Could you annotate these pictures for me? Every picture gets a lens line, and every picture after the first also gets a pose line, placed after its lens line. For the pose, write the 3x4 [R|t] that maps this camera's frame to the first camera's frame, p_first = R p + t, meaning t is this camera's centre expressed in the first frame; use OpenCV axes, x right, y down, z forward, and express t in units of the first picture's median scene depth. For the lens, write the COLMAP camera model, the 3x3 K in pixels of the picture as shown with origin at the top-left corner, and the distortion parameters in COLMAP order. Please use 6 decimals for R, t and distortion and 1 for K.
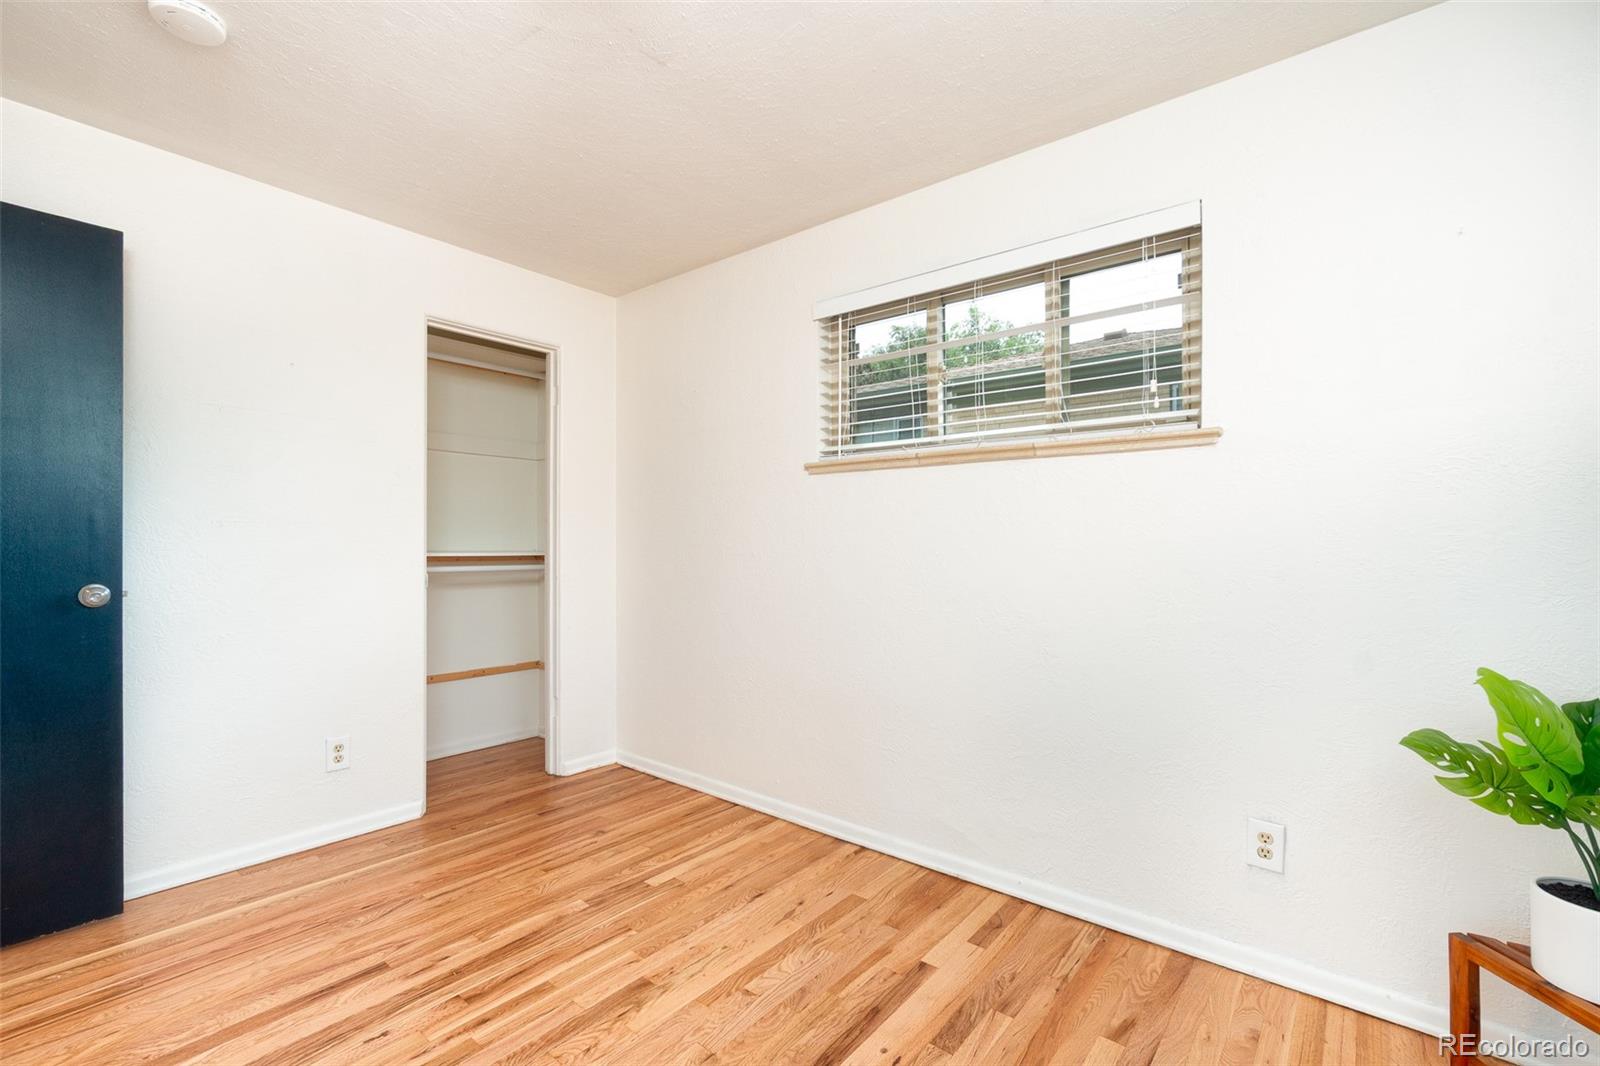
lens RADIAL K [[696.2, 0, 788.9], [0, 696.2, 547.7], [0, 0, 1]] dist [0.005304, 0.000701]
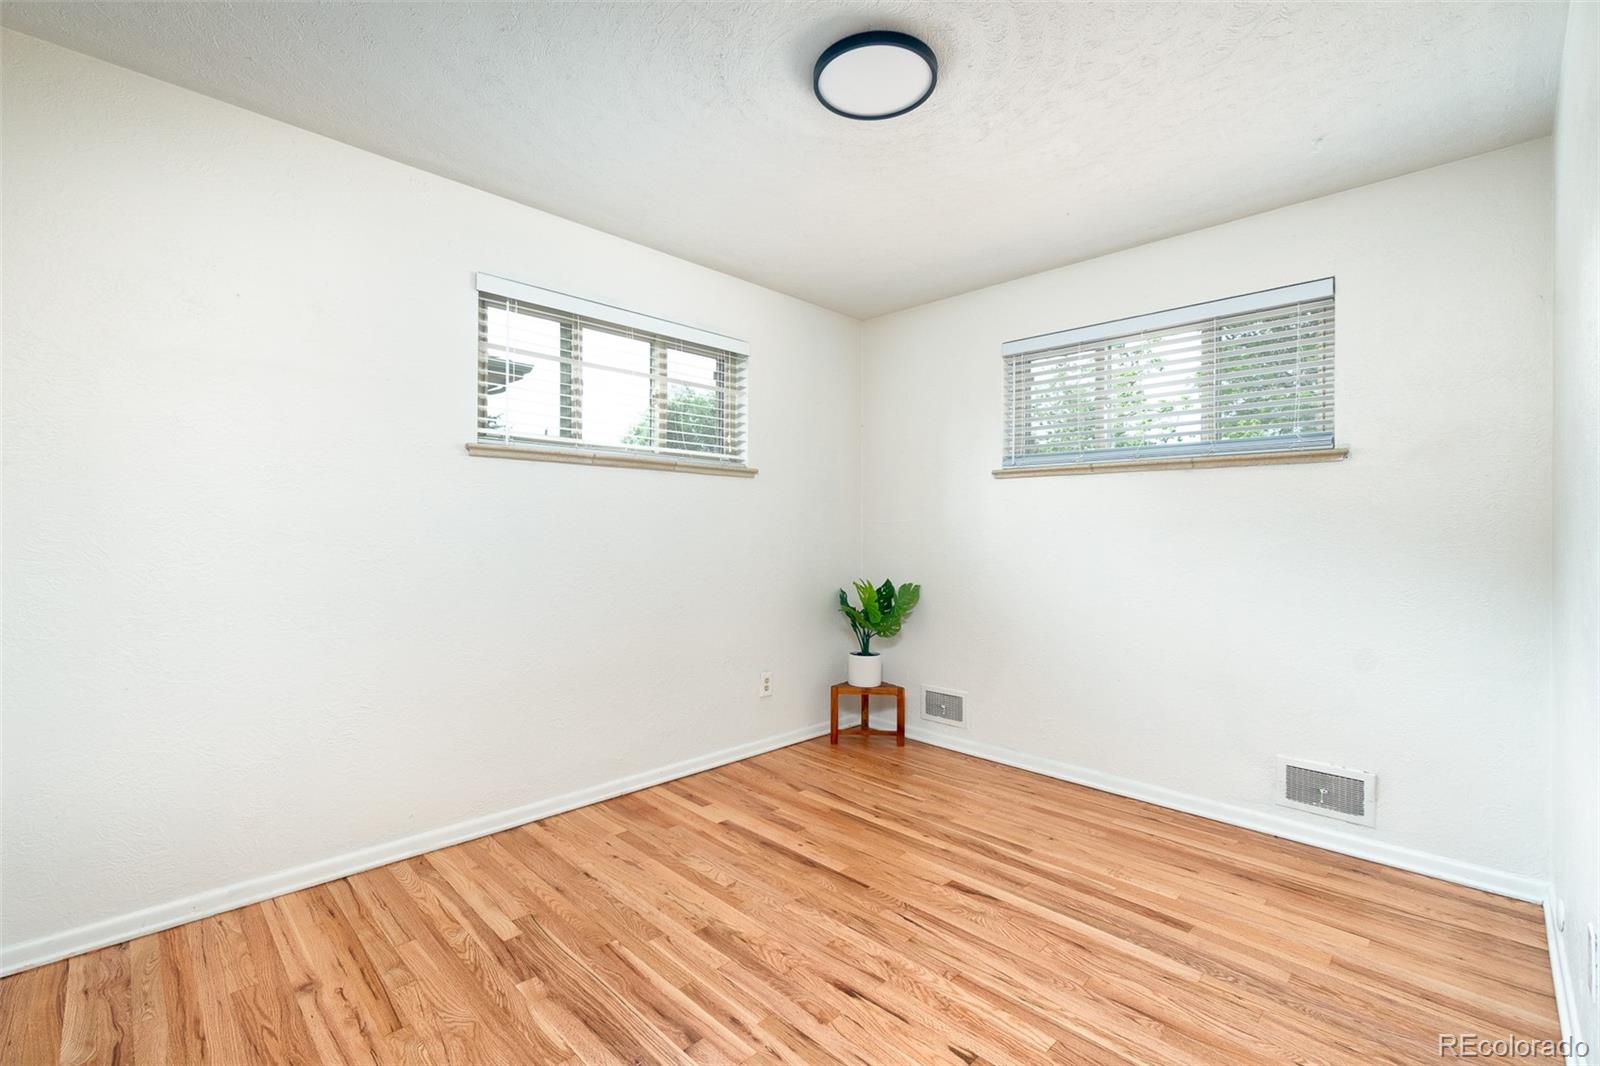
lens RADIAL K [[696.2, 0, 787.9], [0, 696.2, 525.4], [0, 0, 1]] dist [0.005304, 0.000701]
pose [[0.094262, 0.010351, 0.995494, -1.052701], [-0.002193, 0.999946, -0.010189, 0.000953], [-0.995545, -0.001223, 0.094279, 0.628407]]
